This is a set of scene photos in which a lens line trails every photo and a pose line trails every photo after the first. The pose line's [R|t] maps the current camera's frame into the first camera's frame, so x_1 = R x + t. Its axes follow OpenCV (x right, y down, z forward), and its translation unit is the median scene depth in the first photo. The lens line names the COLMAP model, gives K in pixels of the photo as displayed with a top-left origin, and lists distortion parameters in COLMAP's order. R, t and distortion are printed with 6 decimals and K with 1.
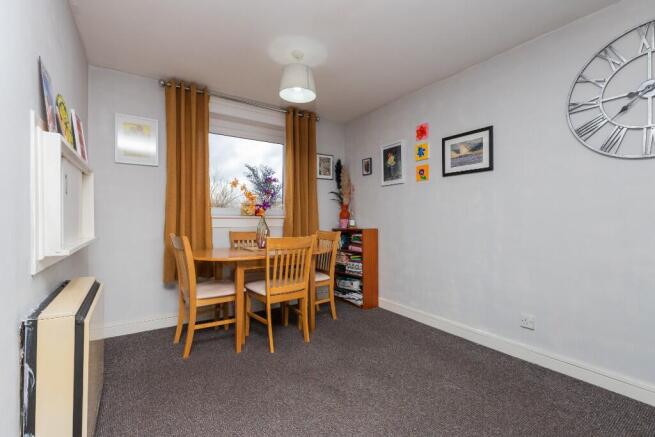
lens RADIAL K [[291.6, 0, 331.2], [0, 291.6, 219.8], [0, 0, 1]] dist [-0.000147, -0.000132]
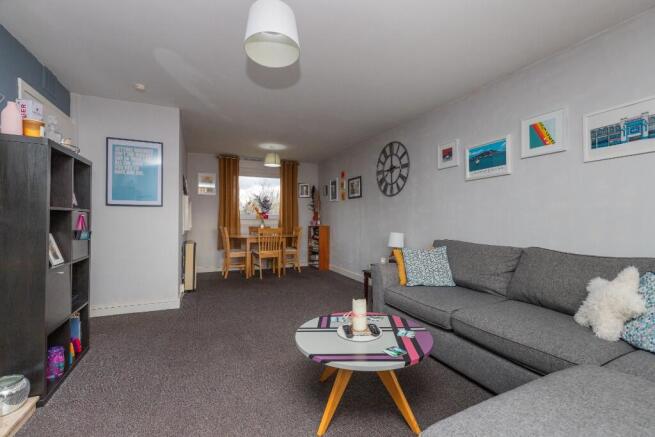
lens RADIAL K [[291.6, 0, 331.2], [0, 291.6, 219.8], [0, 0, 1]] dist [-0.000147, -0.000132]
pose [[0.985169, 0.000905, -0.171586, 0.549791], [-0.001688, 0.999989, -0.004417, 0.001906], [0.171580, 0.004641, 0.985159, -0.867568]]
